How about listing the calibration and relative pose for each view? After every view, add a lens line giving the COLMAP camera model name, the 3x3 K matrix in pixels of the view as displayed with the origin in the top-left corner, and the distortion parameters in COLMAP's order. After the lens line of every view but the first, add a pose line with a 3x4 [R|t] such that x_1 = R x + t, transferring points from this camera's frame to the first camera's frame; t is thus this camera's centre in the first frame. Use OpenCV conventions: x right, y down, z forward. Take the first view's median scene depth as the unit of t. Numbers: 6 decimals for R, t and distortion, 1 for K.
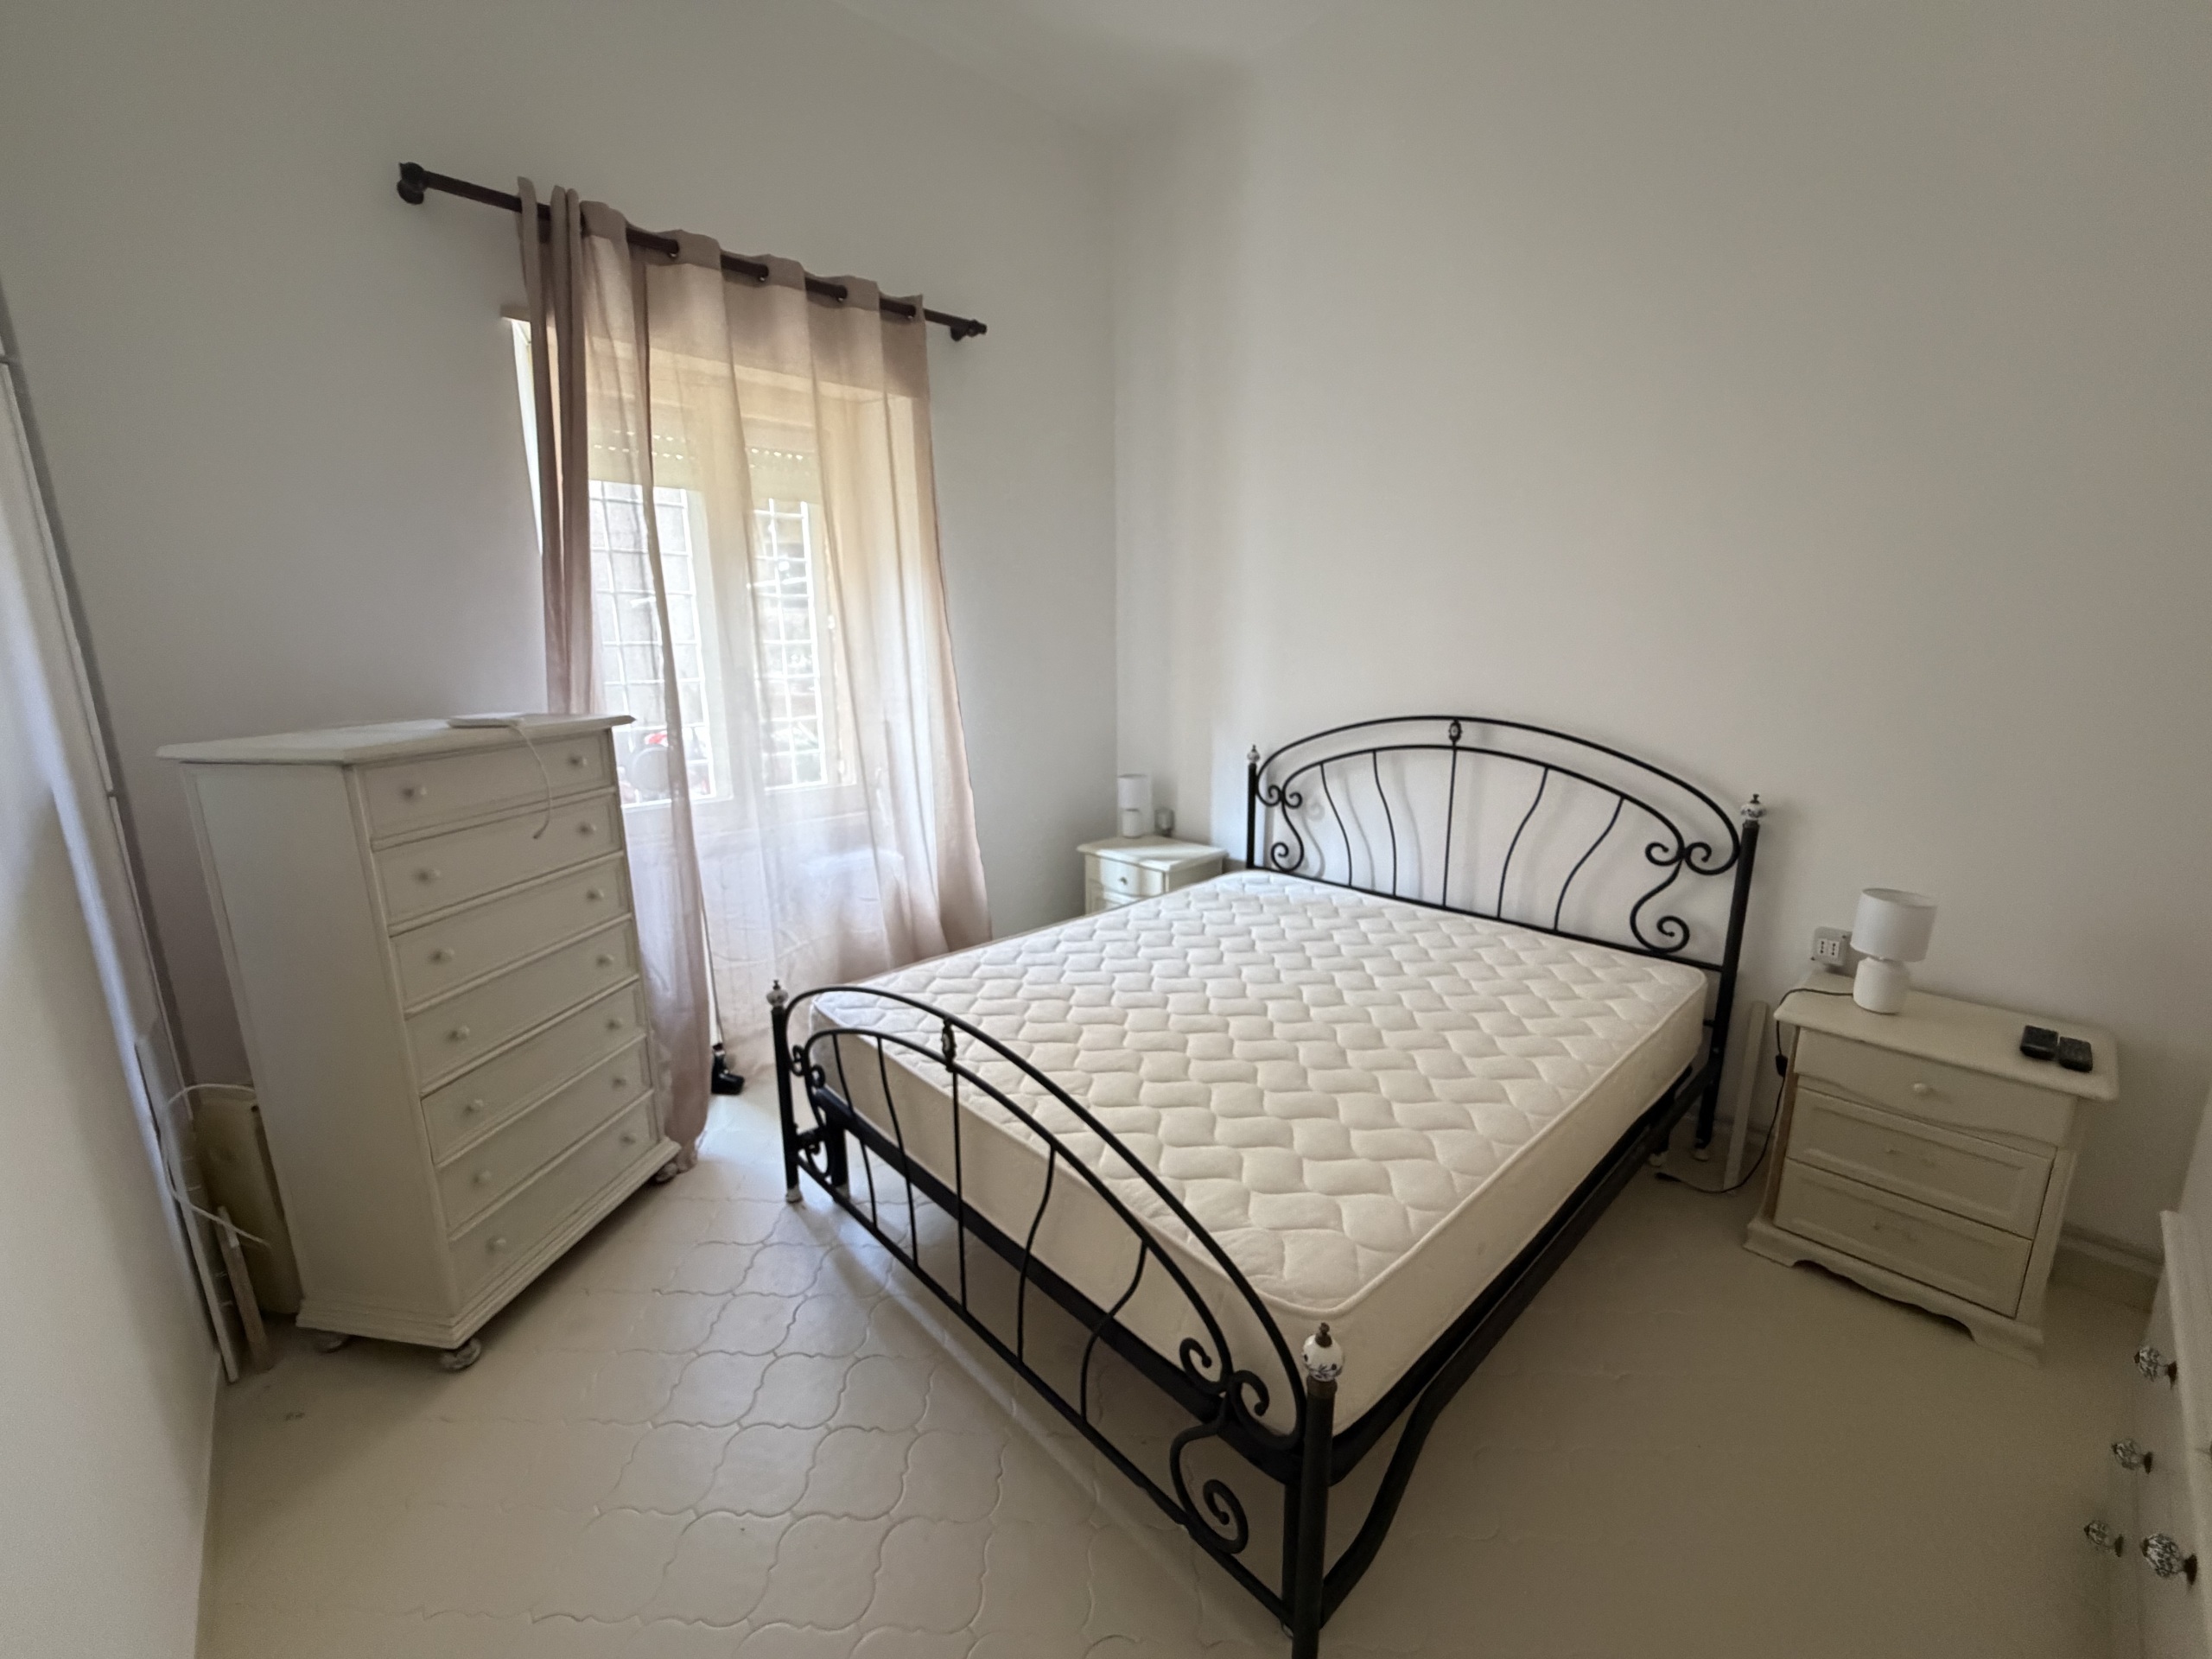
lens RADIAL K [[881.1, 0, 1098.2], [0, 881.1, 829.2], [0, 0, 1]] dist [0.000422, 0.000126]
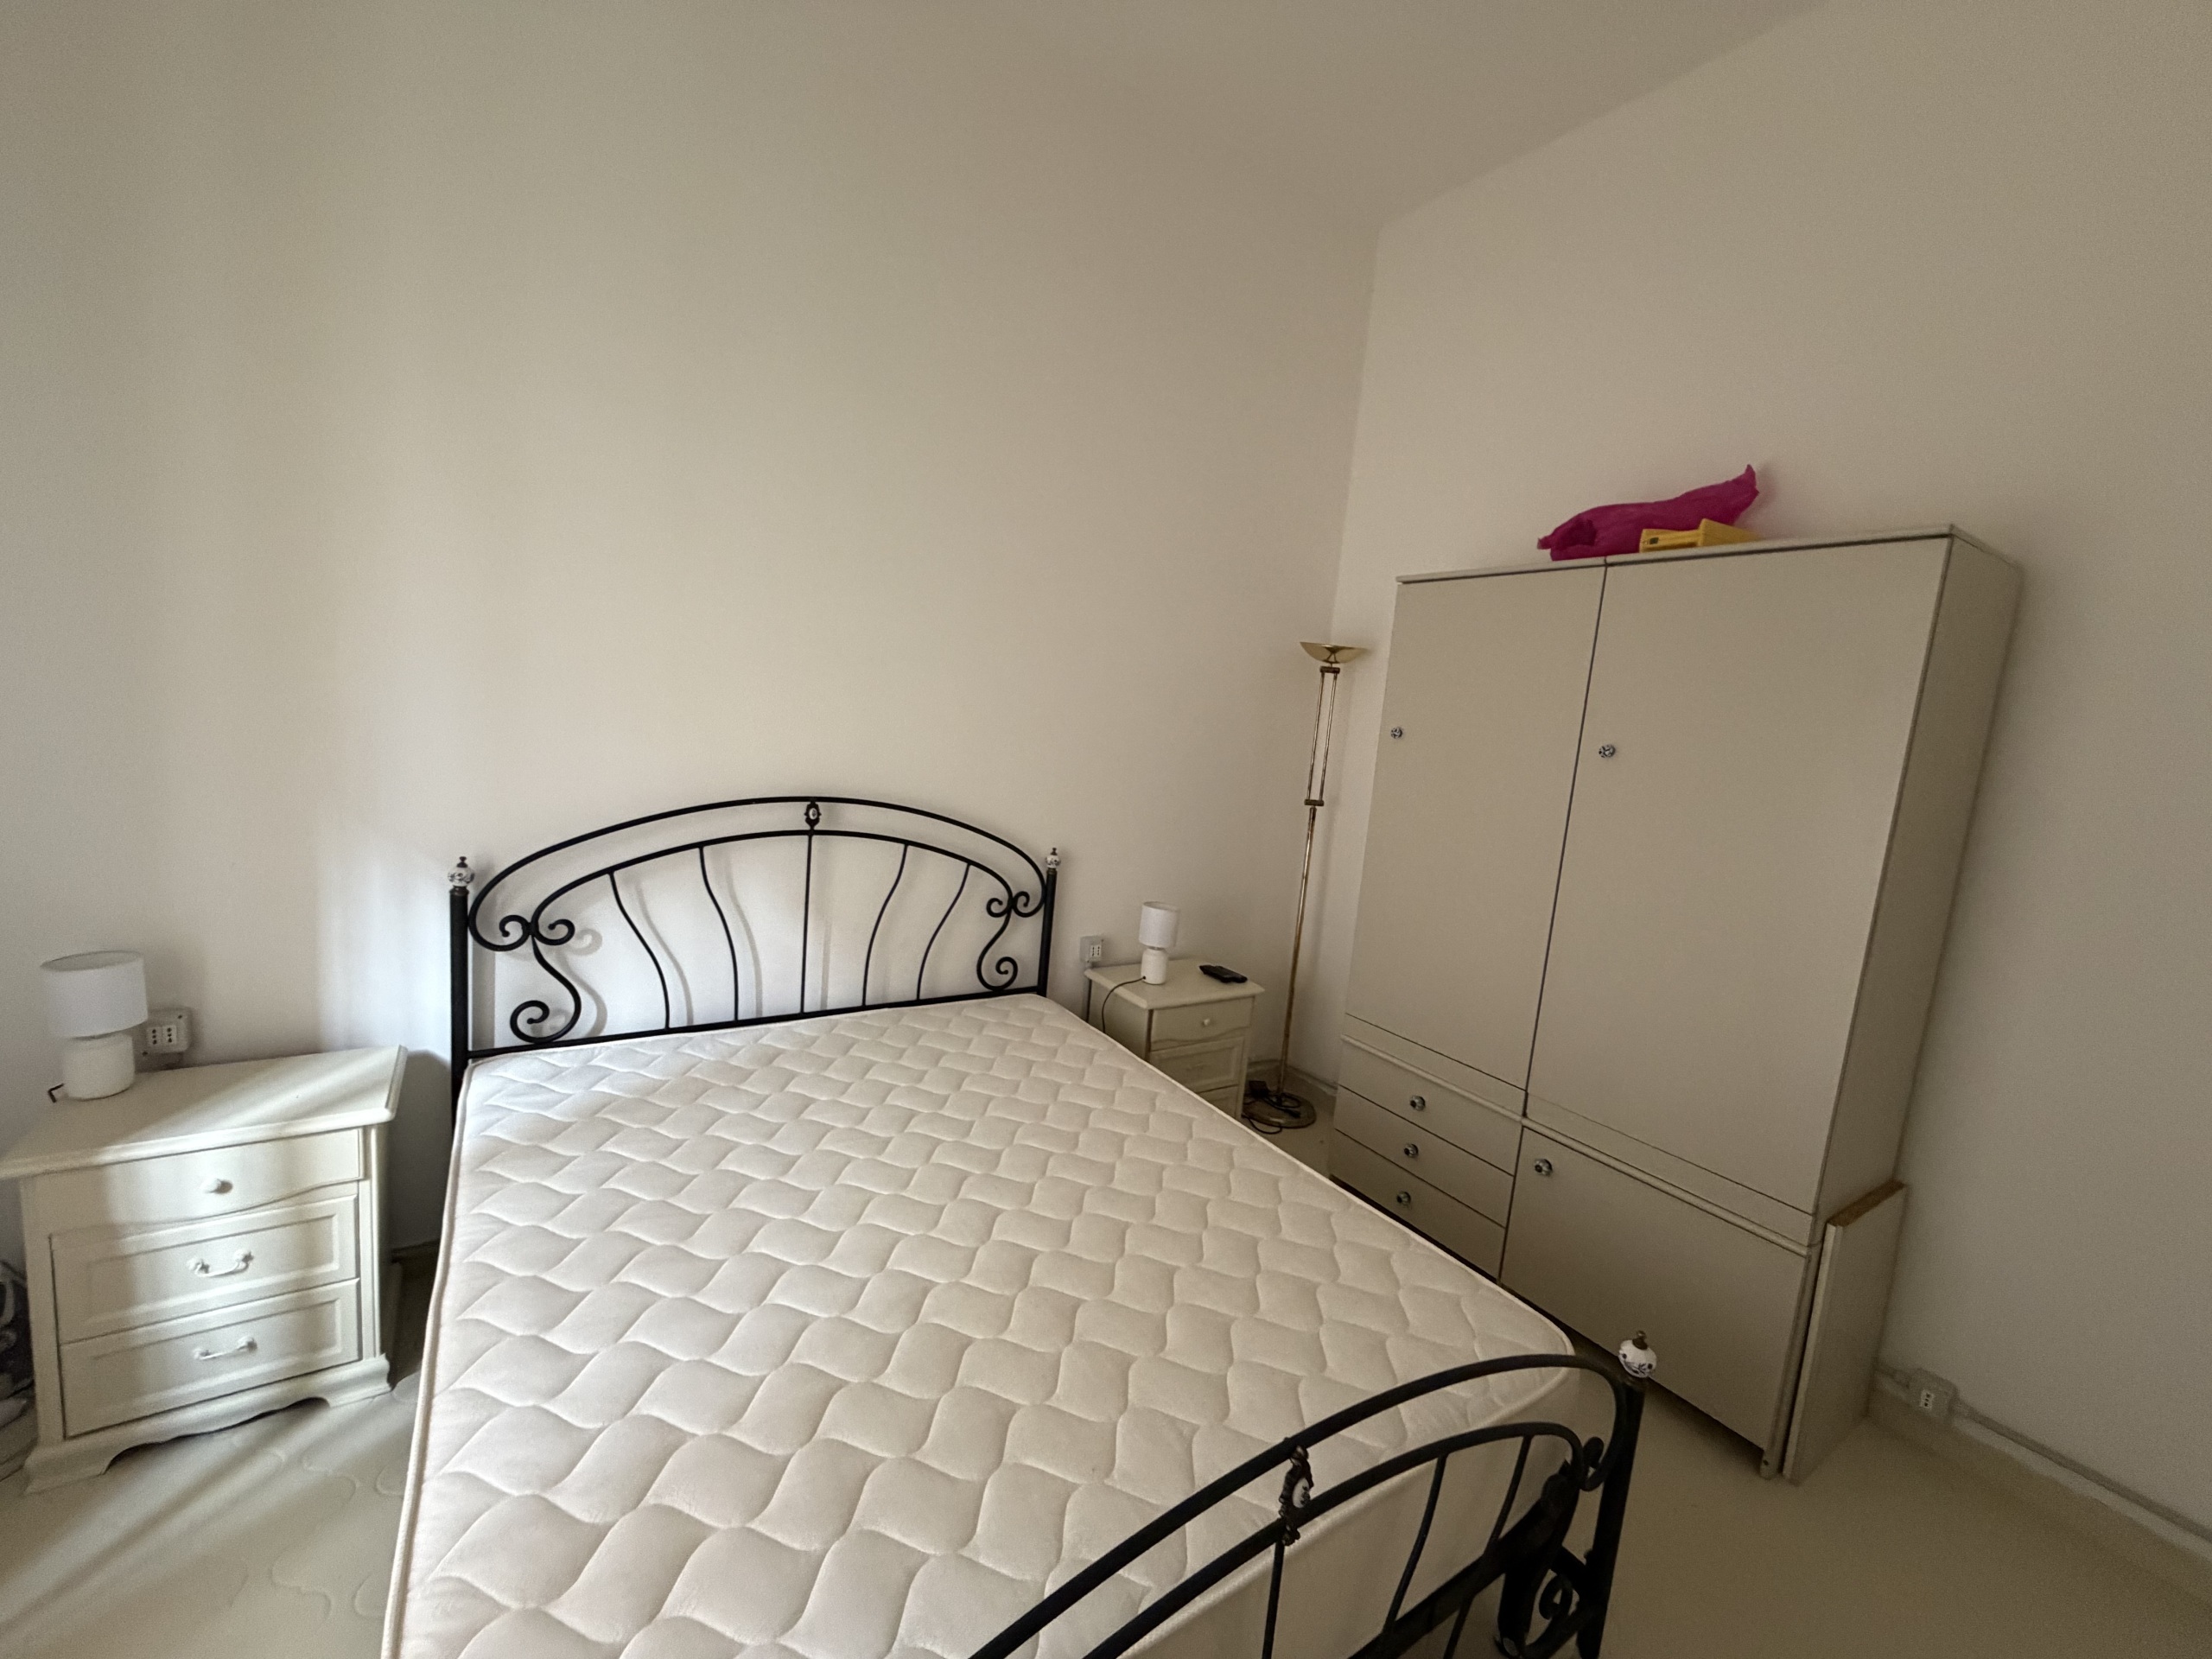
lens RADIAL K [[881.1, 0, 1098.2], [0, 881.1, 829.2], [0, 0, 1]] dist [0.000422, 0.000126]
pose [[0.170005, -0.107461, 0.979567, -0.432236], [0.121409, 0.988747, 0.087398, -0.147973], [-0.977936, 0.104070, 0.181138, 0.607447]]
